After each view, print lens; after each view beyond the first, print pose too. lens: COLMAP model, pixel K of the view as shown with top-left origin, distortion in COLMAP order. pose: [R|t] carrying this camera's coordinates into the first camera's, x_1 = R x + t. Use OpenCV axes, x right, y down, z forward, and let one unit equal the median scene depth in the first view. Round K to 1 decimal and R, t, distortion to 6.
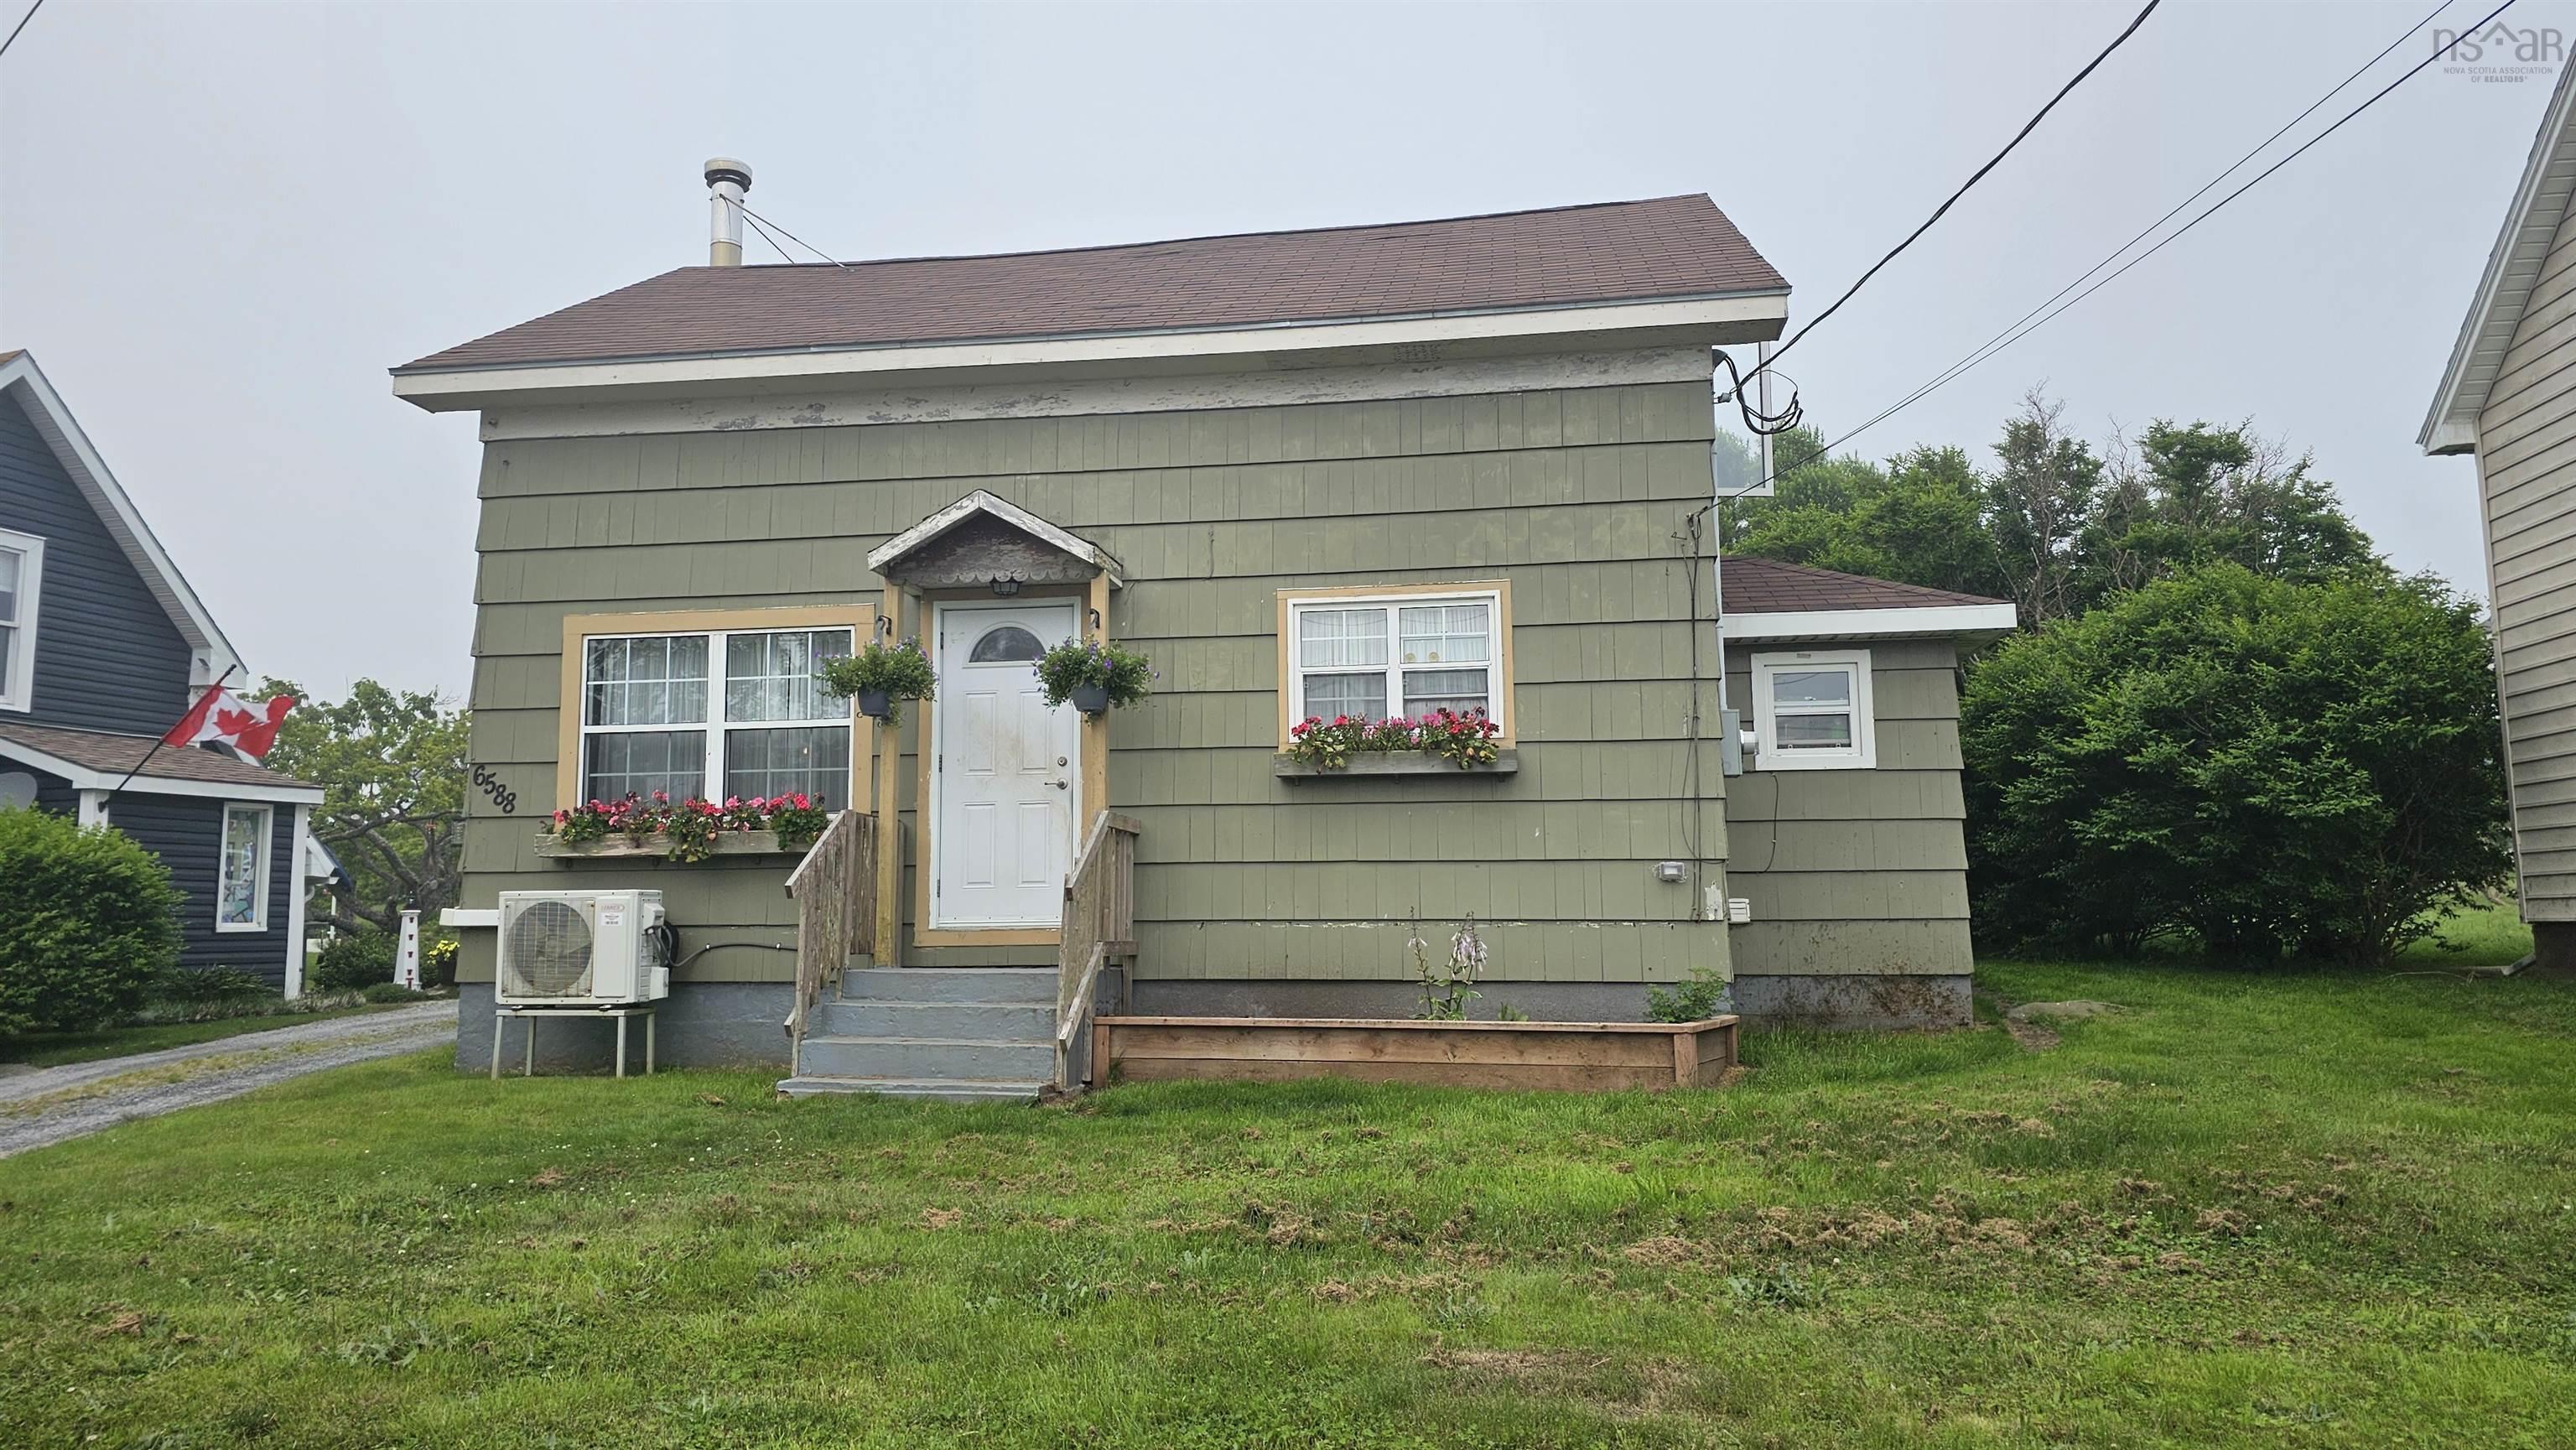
lens RADIAL K [[1745.2, 0, 1261.7], [0, 1745.2, 702.1], [0, 0, 1]] dist [0.057983, -0.019325]
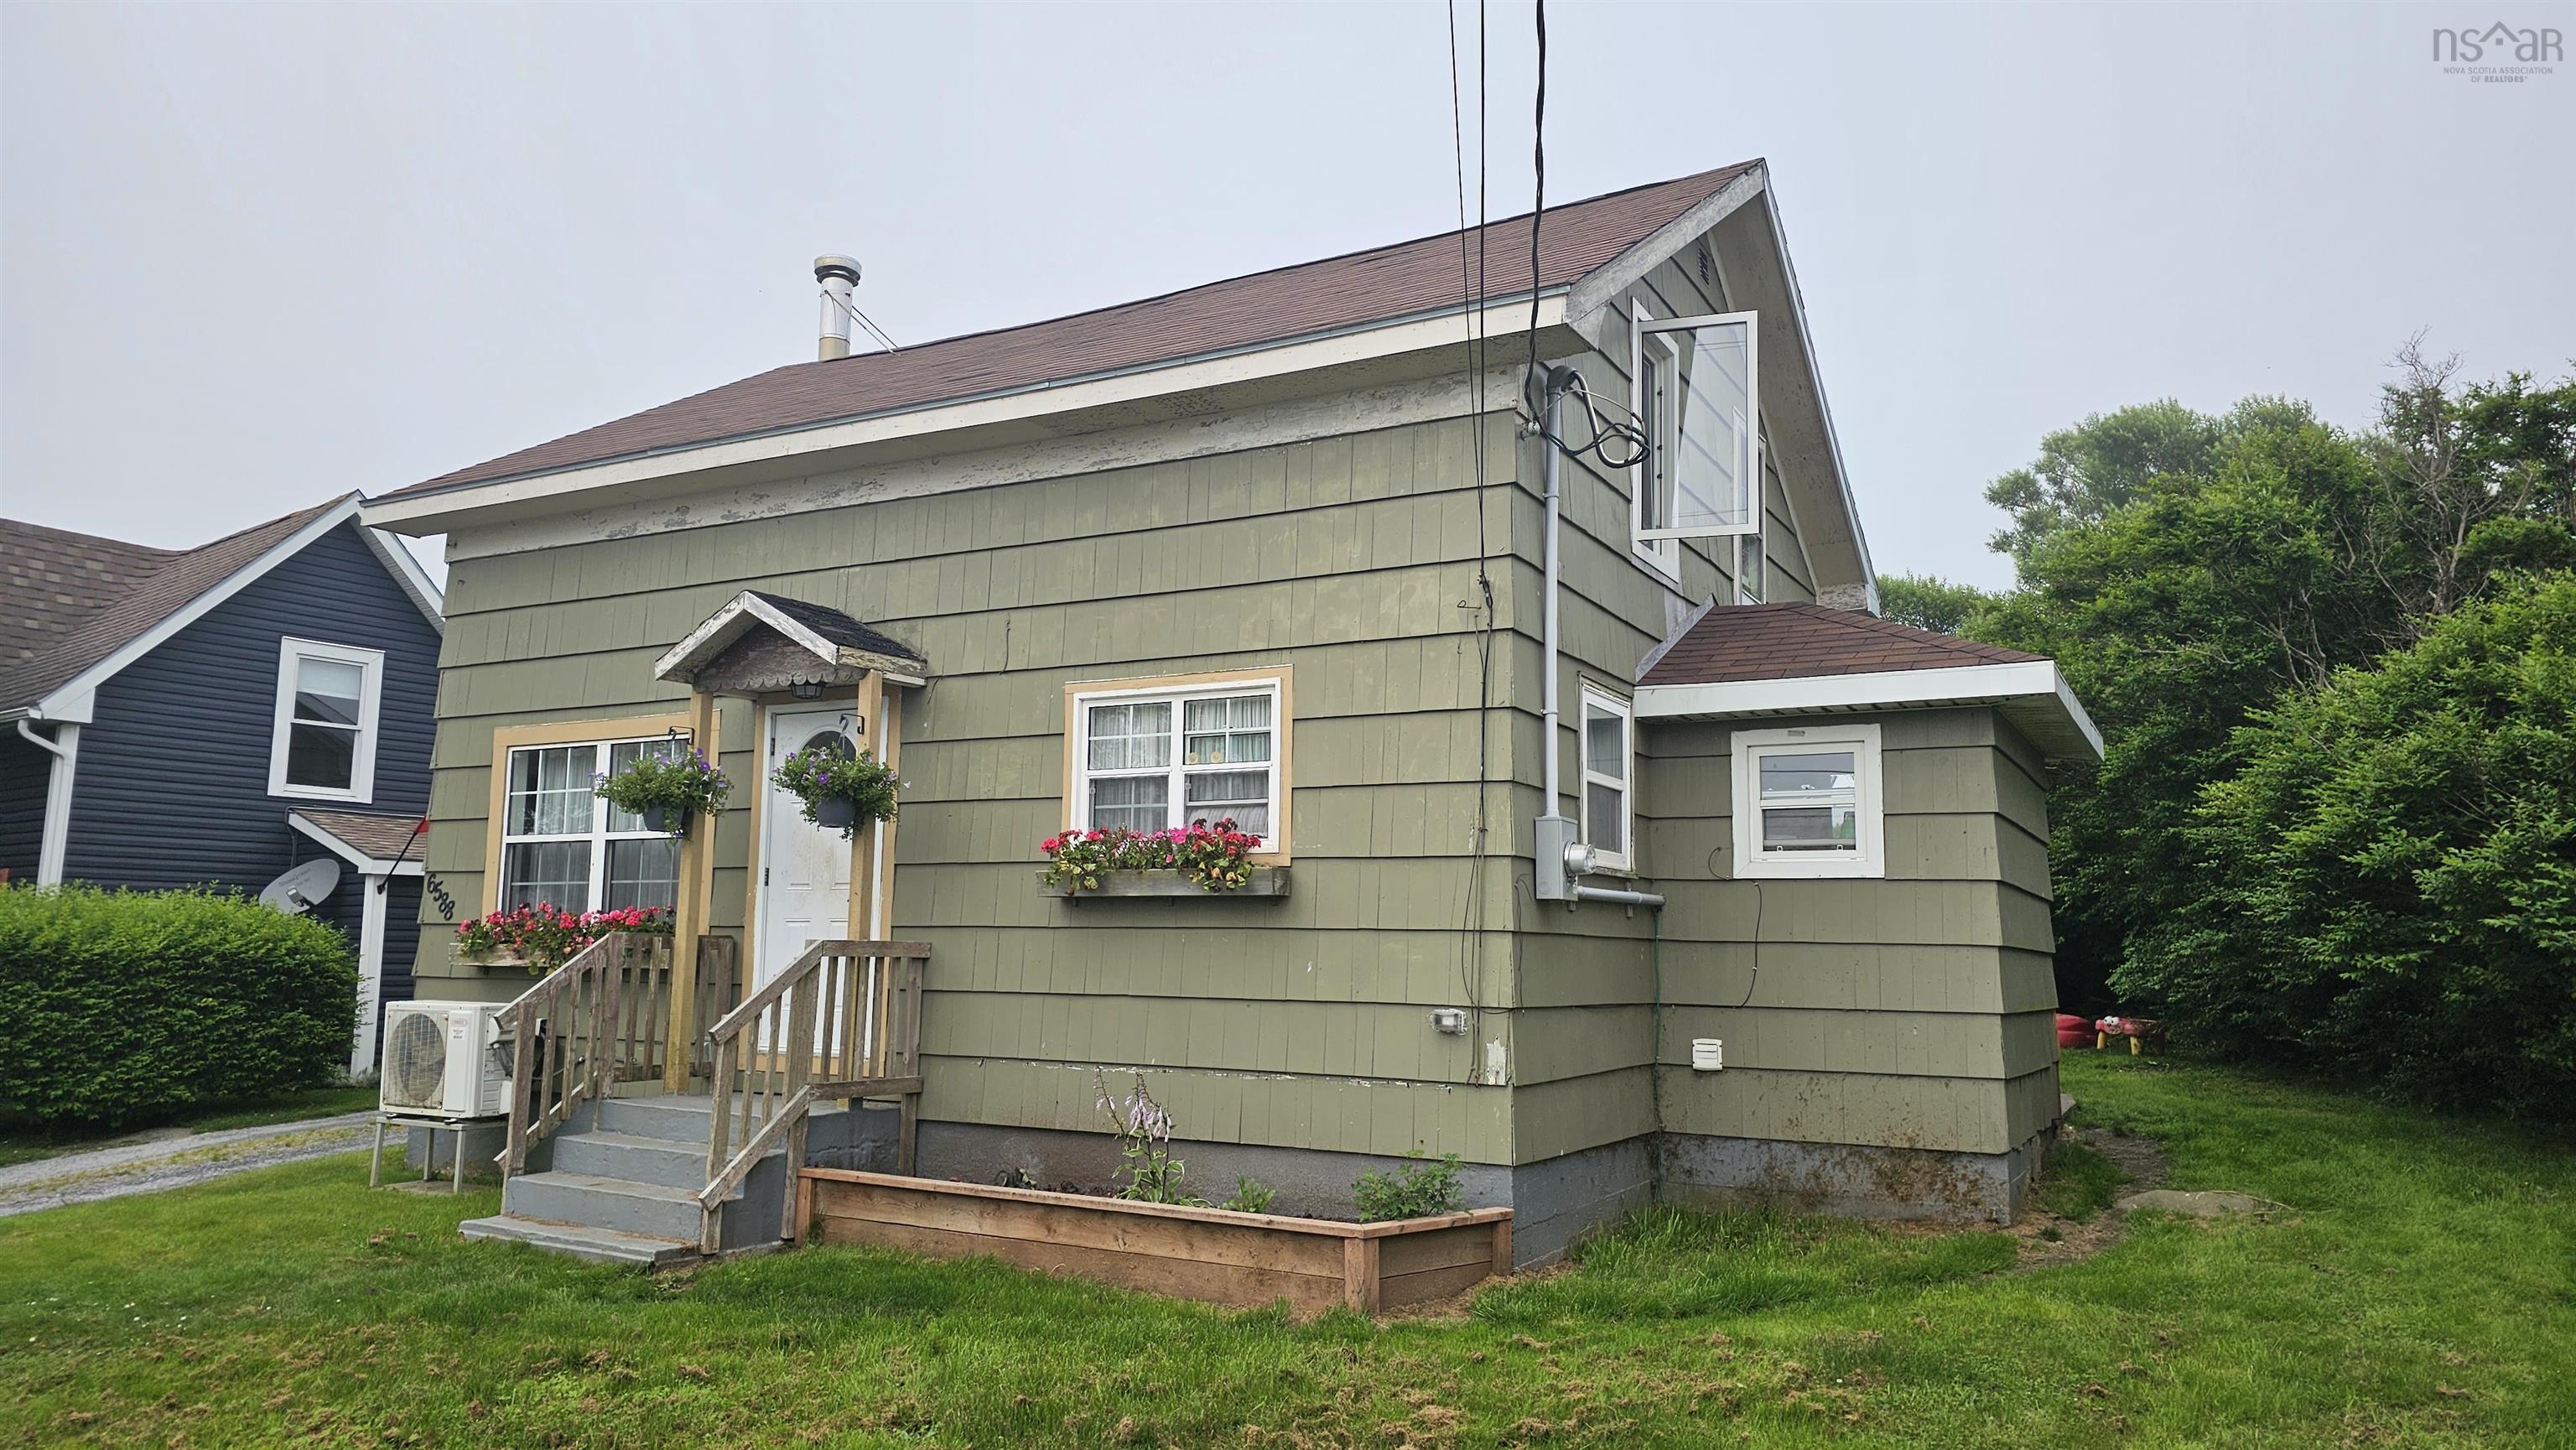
lens RADIAL K [[1745.2, 0, 1296.1], [0, 1745.2, 723.9], [0, 0, 1]] dist [0.057983, -0.019325]
pose [[0.938367, -0.025339, -0.344709, 0.421263], [0.023710, 0.999679, -0.008939, -0.032903], [0.344825, 0.000215, 0.938667, 0.205293]]
